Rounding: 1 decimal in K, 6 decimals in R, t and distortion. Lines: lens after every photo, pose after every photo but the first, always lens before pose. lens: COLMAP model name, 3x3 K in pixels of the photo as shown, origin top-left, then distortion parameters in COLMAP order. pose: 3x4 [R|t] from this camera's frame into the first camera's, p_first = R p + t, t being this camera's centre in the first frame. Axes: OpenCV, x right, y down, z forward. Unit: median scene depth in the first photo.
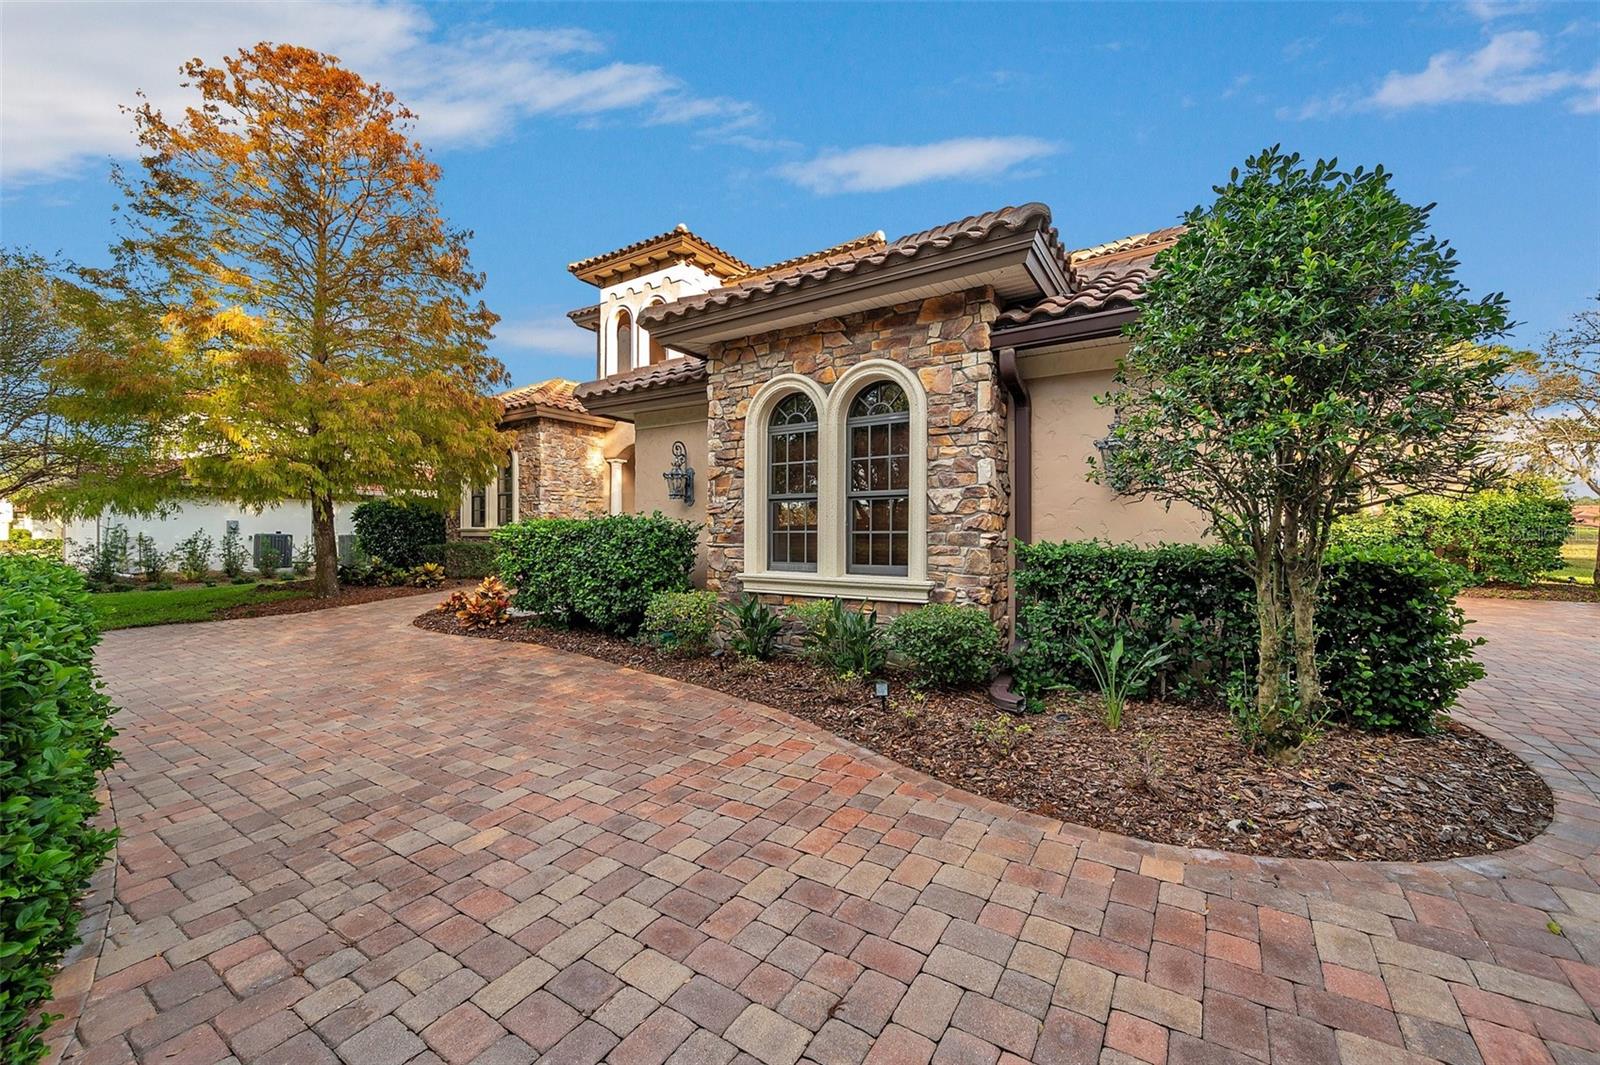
lens RADIAL K [[641.8, 0, 802.7], [0, 641.8, 535.4], [0, 0, 1]] dist [-0.001572, 0.000278]
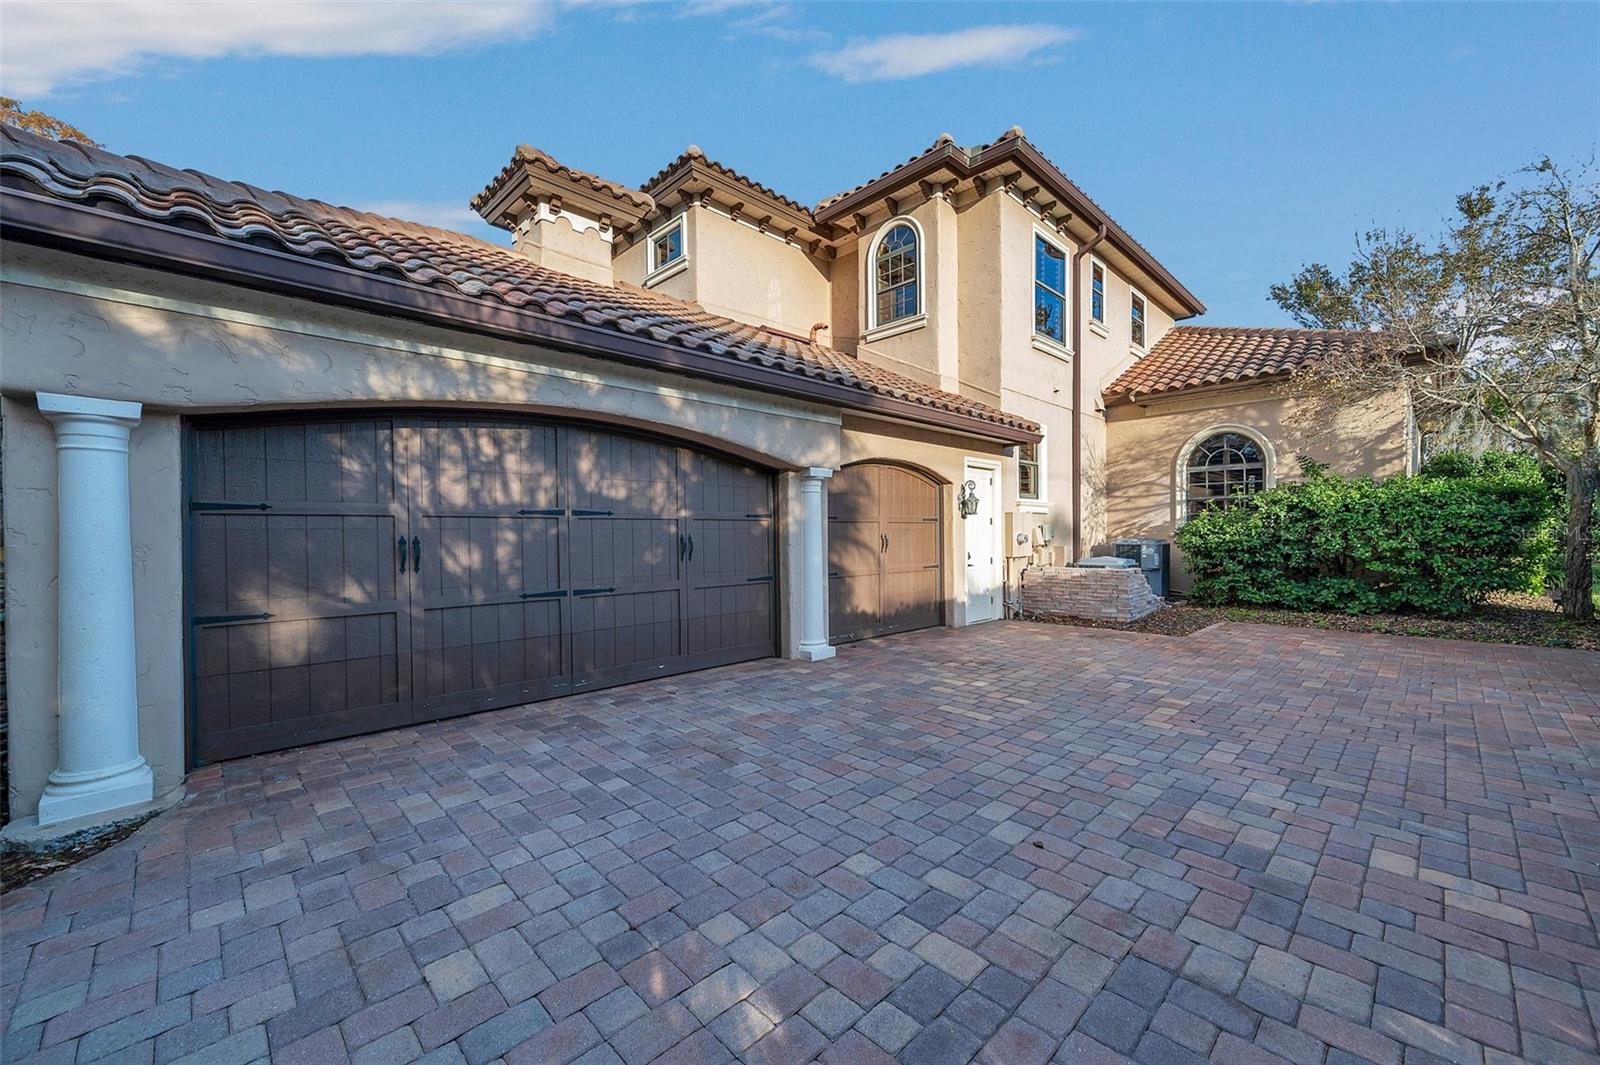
lens RADIAL K [[641.8, 0, 797.0], [0, 641.8, 535.5], [0, 0, 1]] dist [-0.001572, 0.000278]
pose [[0.977241, -0.012757, -0.211746, 0.662237], [0.013428, 0.999908, 0.001734, -0.014775], [0.211705, -0.004538, 0.977323, 0.220528]]
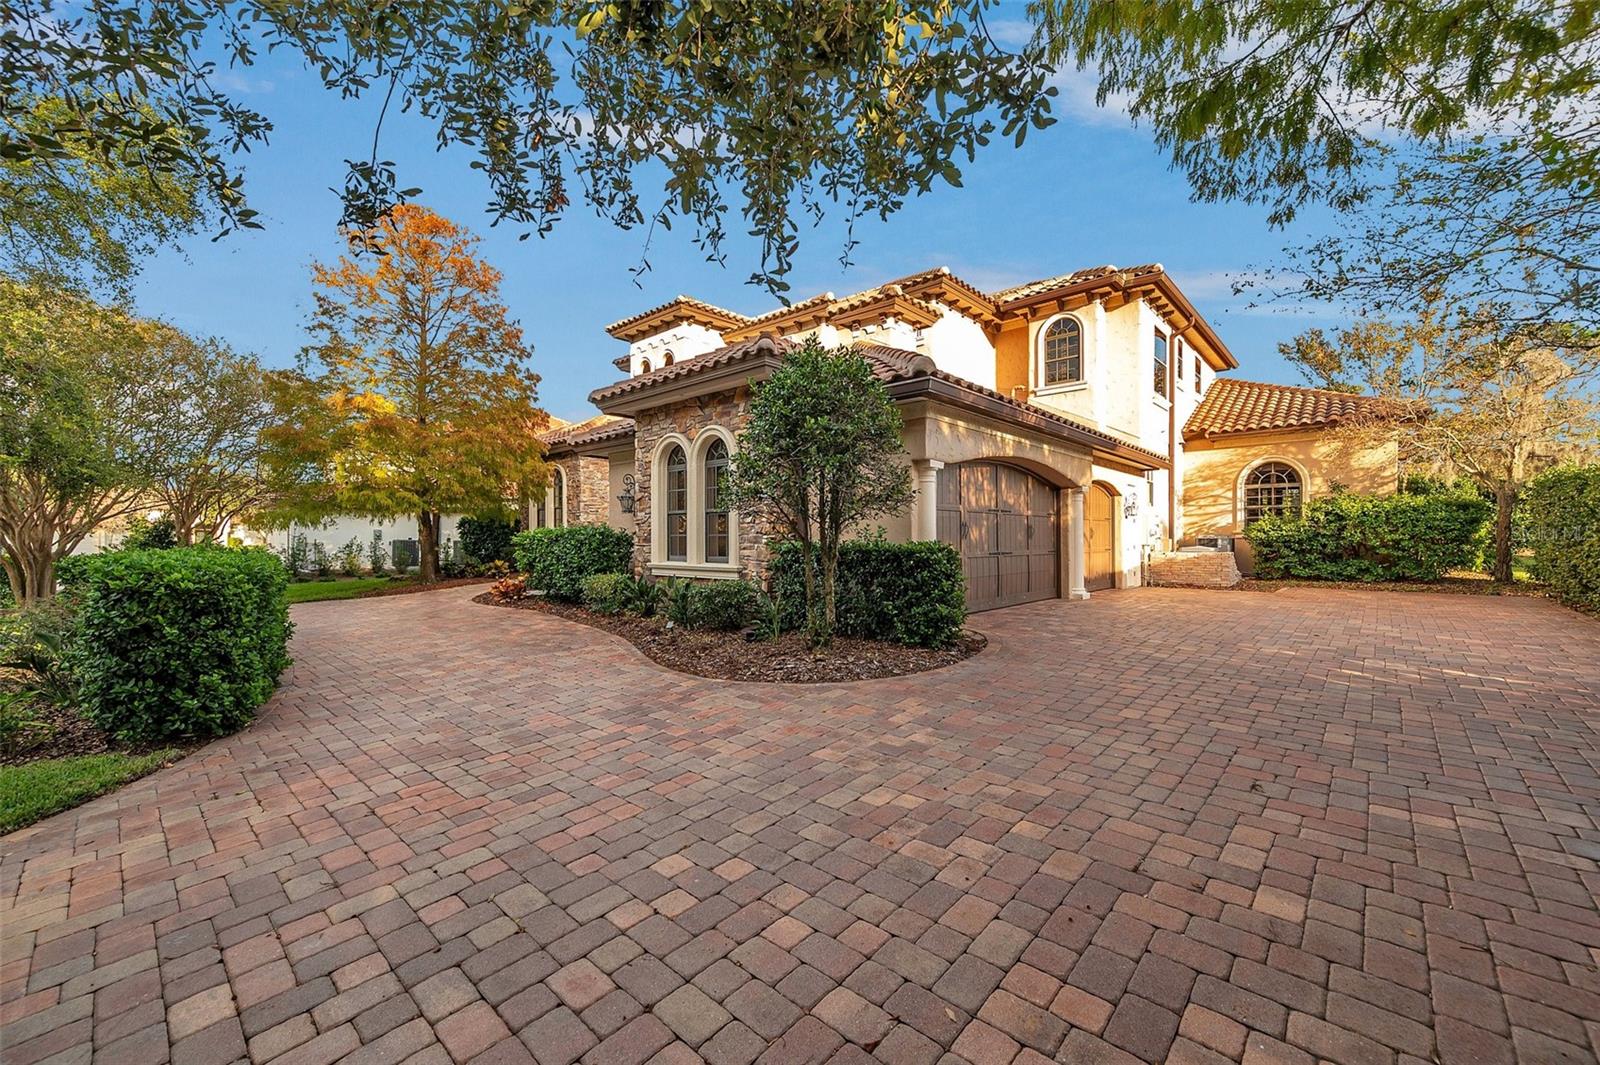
lens RADIAL K [[641.8, 0, 800.5], [0, 641.8, 534.6], [0, 0, 1]] dist [-0.001572, 0.000278]
pose [[0.987335, -0.007656, -0.158466, 0.281577], [0.006600, 0.999952, -0.007190, 0.003300], [0.158513, 0.006053, 0.987338, -0.253990]]
